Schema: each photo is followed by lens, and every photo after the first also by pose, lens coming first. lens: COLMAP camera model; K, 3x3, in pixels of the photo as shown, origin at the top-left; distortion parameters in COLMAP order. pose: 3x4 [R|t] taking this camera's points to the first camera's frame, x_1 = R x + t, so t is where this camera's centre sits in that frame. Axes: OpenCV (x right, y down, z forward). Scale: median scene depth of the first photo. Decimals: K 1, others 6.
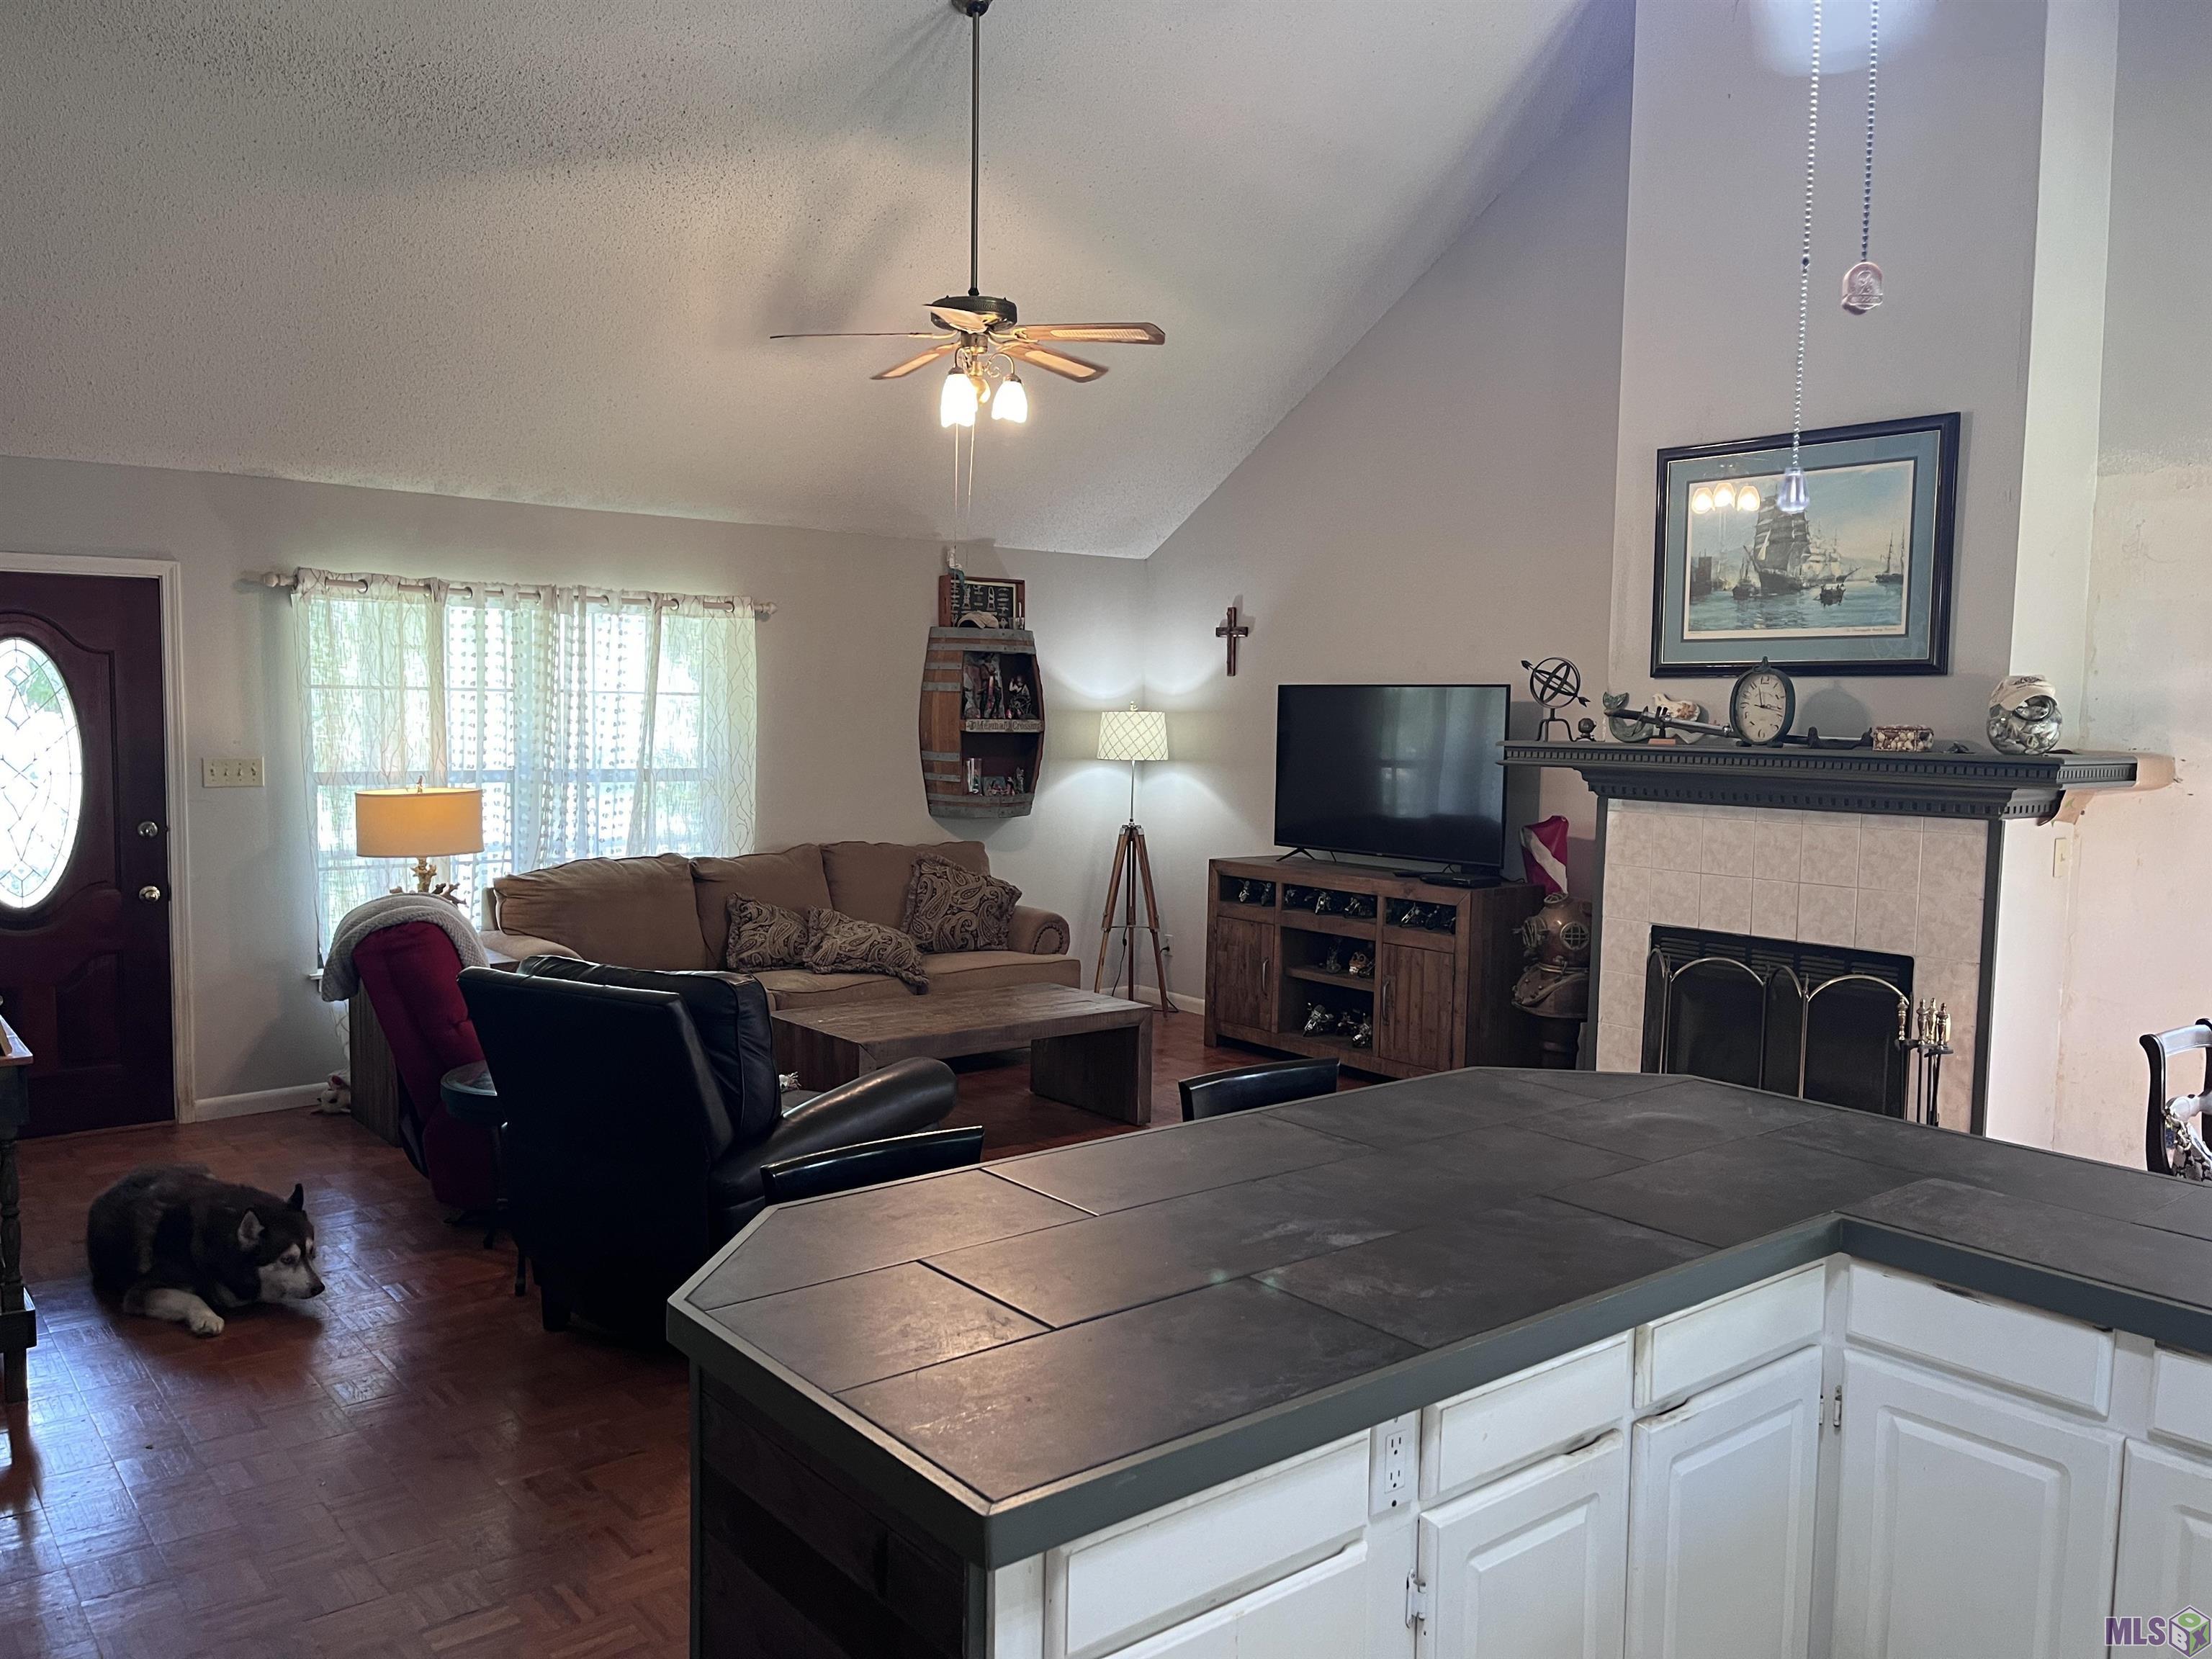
lens RADIAL K [[1685.3, 0, 1107.1], [0, 1685.3, 835.0], [0, 0, 1]] dist [0.027550, -0.034880]
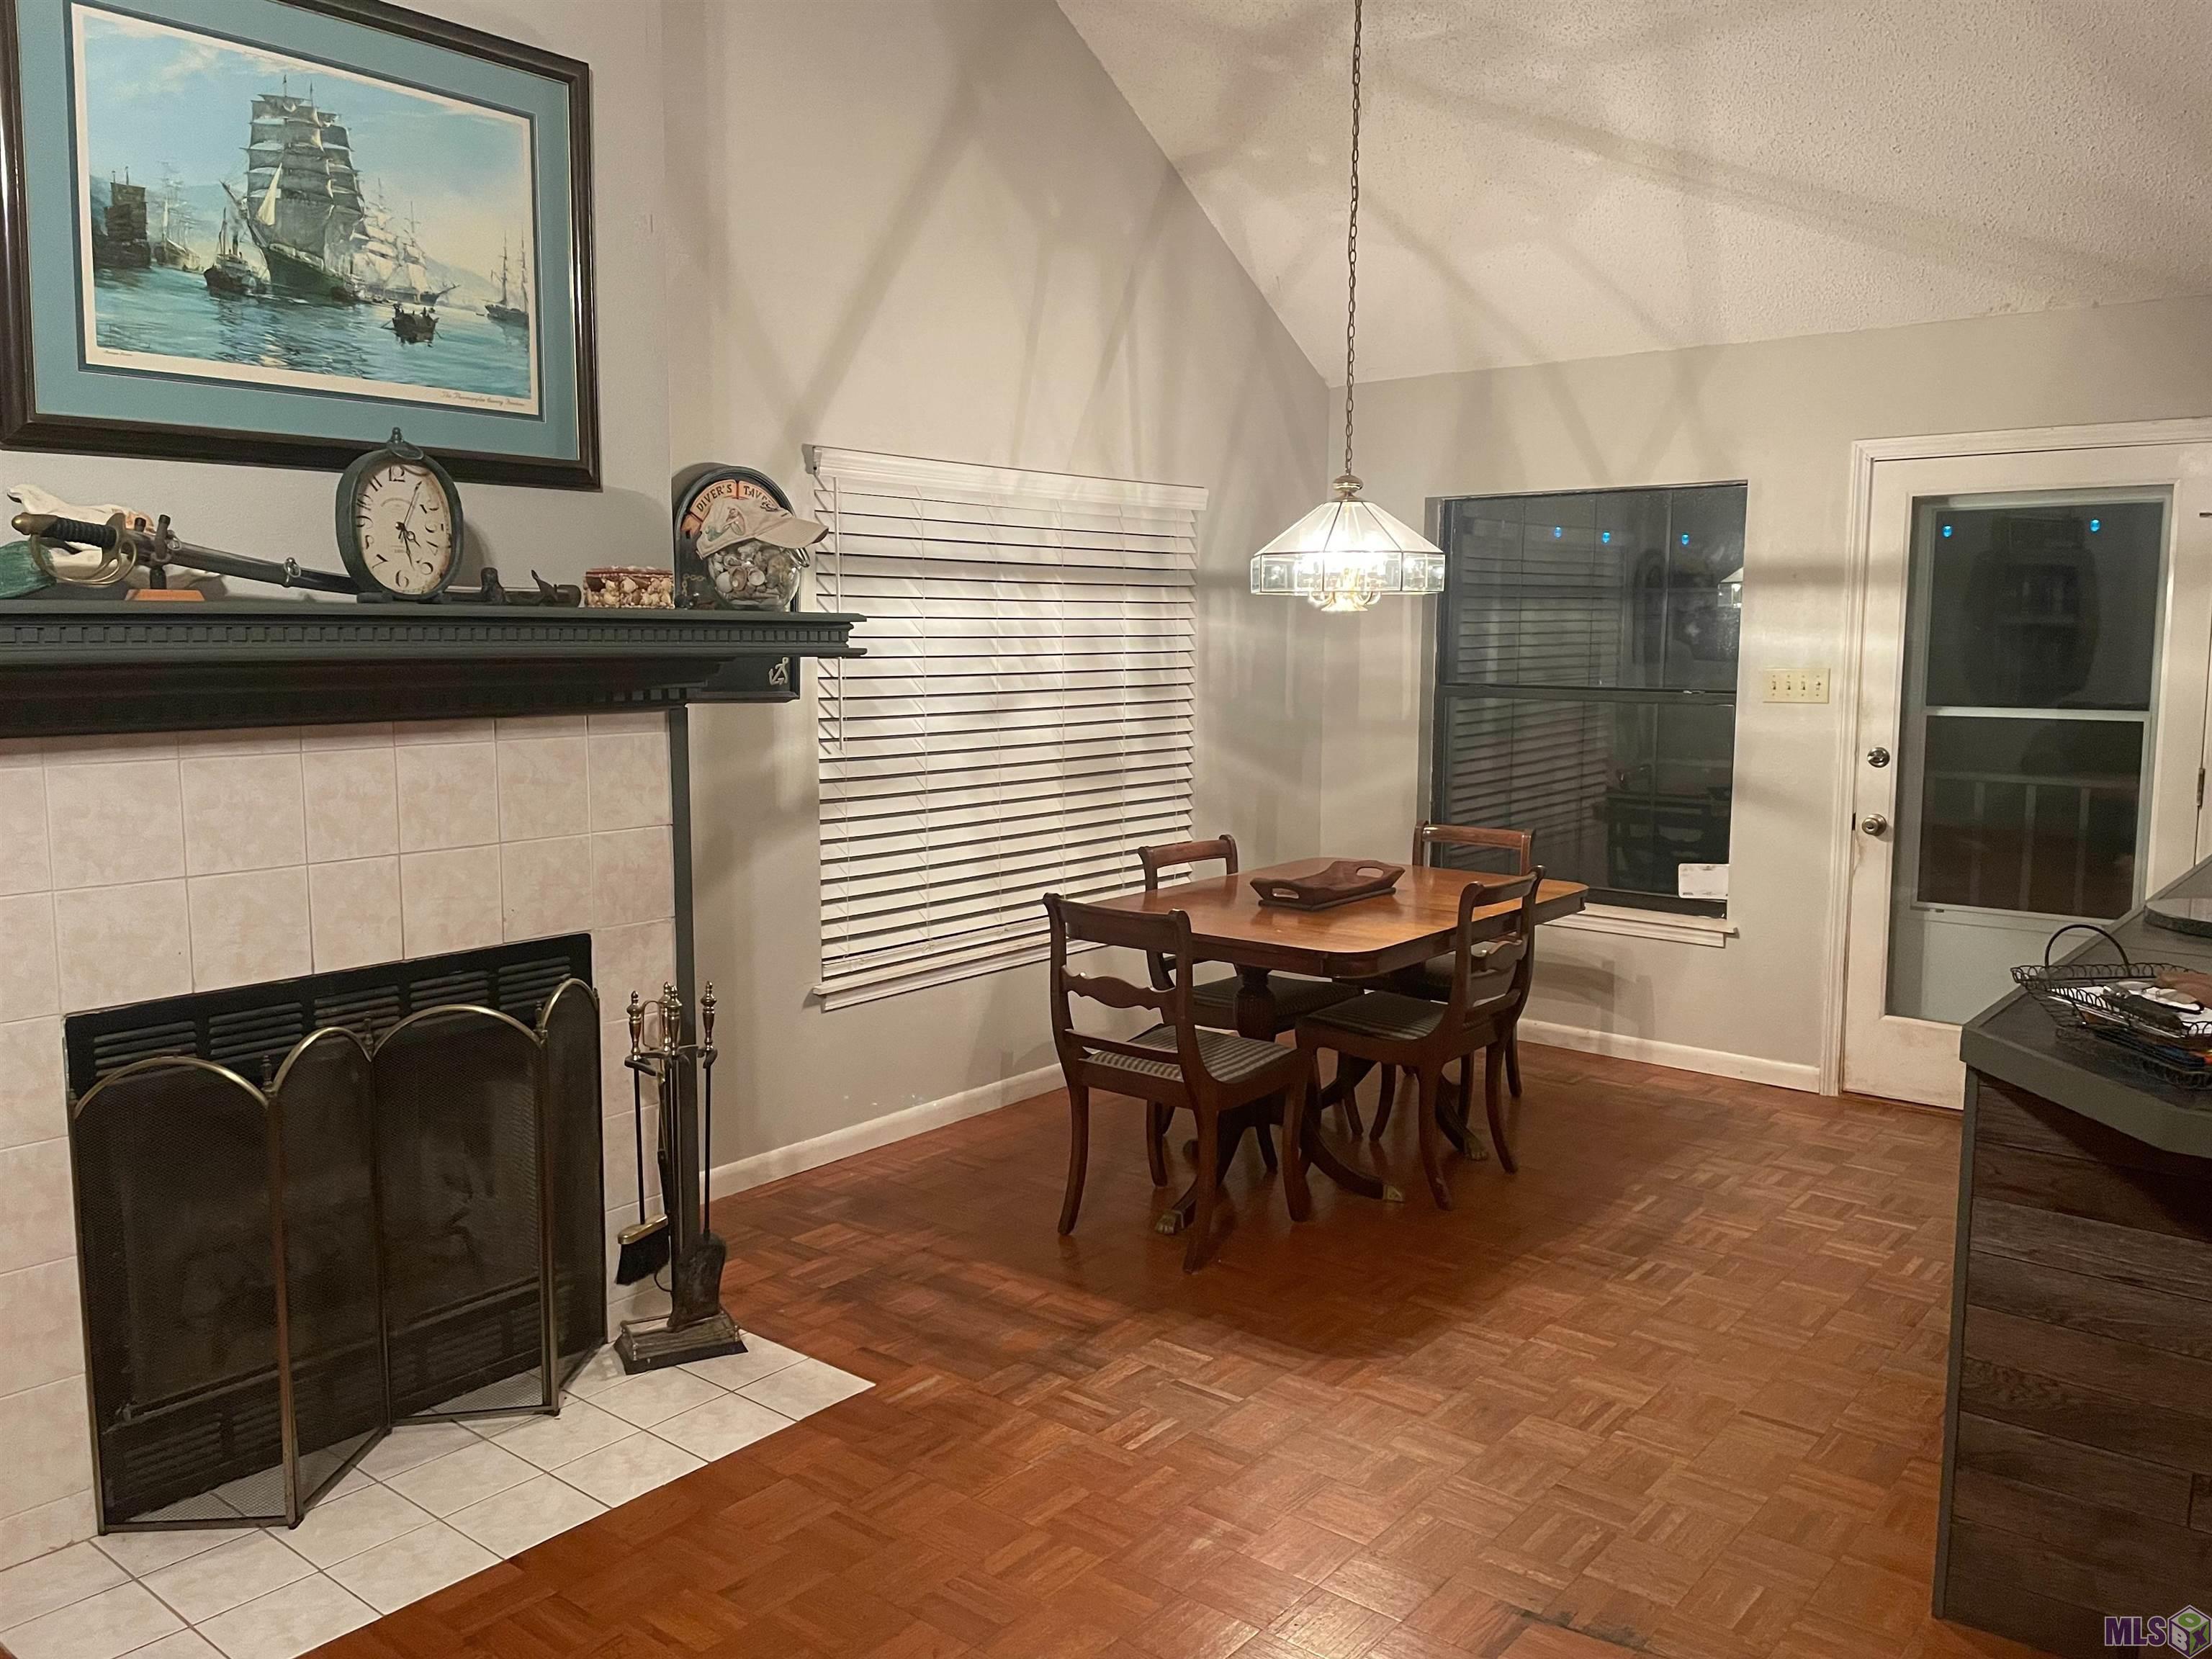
lens RADIAL K [[1695.6, 0, 1105.8], [0, 1695.6, 831.0], [0, 0, 1]] dist [0.009749, -0.001105]
pose [[-0.214205, -0.142618, 0.966321, -0.174086], [0.055926, 0.985870, 0.157900, -0.054236], [-0.975186, 0.087866, -0.203203, 0.901921]]
